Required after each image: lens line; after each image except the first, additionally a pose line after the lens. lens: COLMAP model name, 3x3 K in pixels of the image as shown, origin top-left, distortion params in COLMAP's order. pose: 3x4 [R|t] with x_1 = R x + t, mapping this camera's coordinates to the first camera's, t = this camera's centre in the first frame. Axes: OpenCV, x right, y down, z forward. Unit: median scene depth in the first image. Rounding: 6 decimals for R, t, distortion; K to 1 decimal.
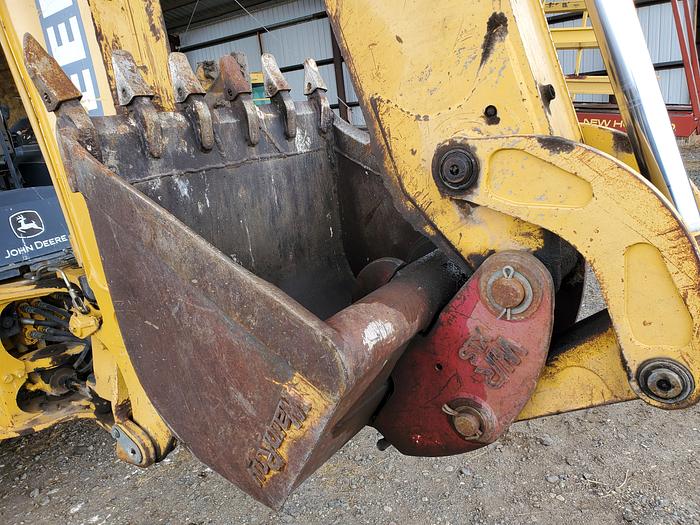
lens RADIAL K [[550.4, 0, 329.6], [0, 550.4, 262.1], [0, 0, 1]] dist [0.007838, 0.005314]
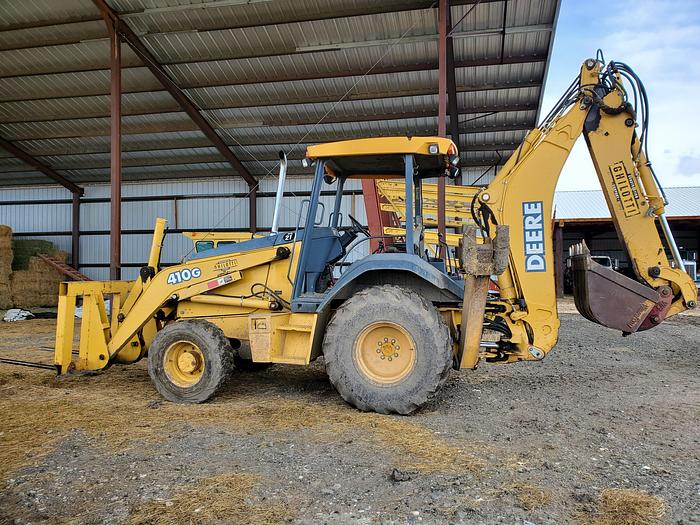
lens RADIAL K [[513.4, 0, 348.6], [0, 513.4, 265.2], [0, 0, 1]] dist [0.089123, -0.176263]
pose [[0.915996, 0.113959, 0.384661, -4.669281], [0.003653, 0.956399, -0.292040, 1.305219], [-0.401170, 0.268913, 0.875642, -2.433027]]
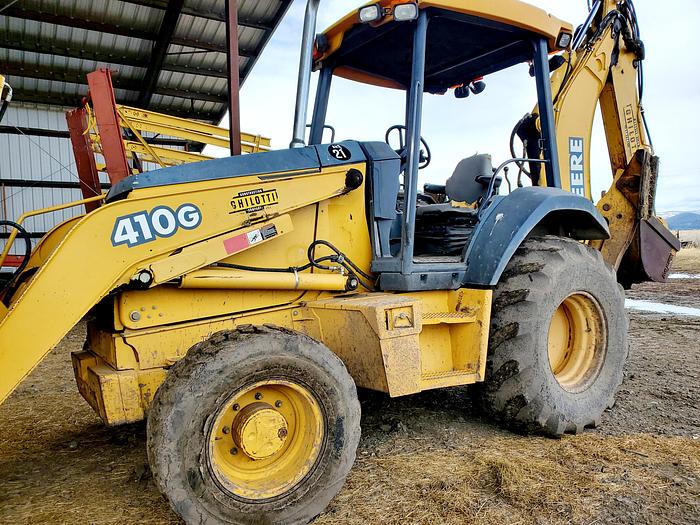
lens RADIAL K [[550.4, 0, 329.6], [0, 550.4, 262.1], [0, 0, 1]] dist [0.007838, 0.005314]
pose [[0.387771, 0.074508, 0.918739, -6.099828], [0.222622, 0.959650, -0.171788, 0.460753], [-0.894468, 0.271146, 0.355537, 1.984476]]
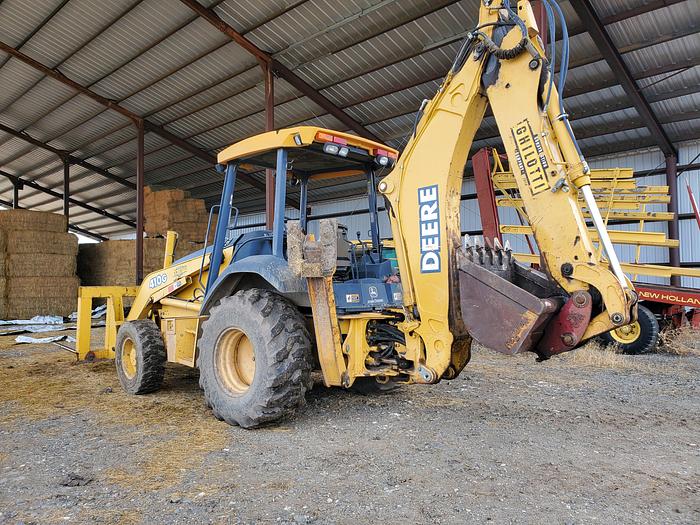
lens RADIAL K [[513.4, 0, 348.6], [0, 513.4, 265.2], [0, 0, 1]] dist [0.089123, -0.176263]
pose [[0.987322, 0.097077, -0.125584, -0.845296], [-0.128459, 0.953420, -0.272927, 1.003140], [0.093240, 0.285599, 0.953803, -2.689359]]
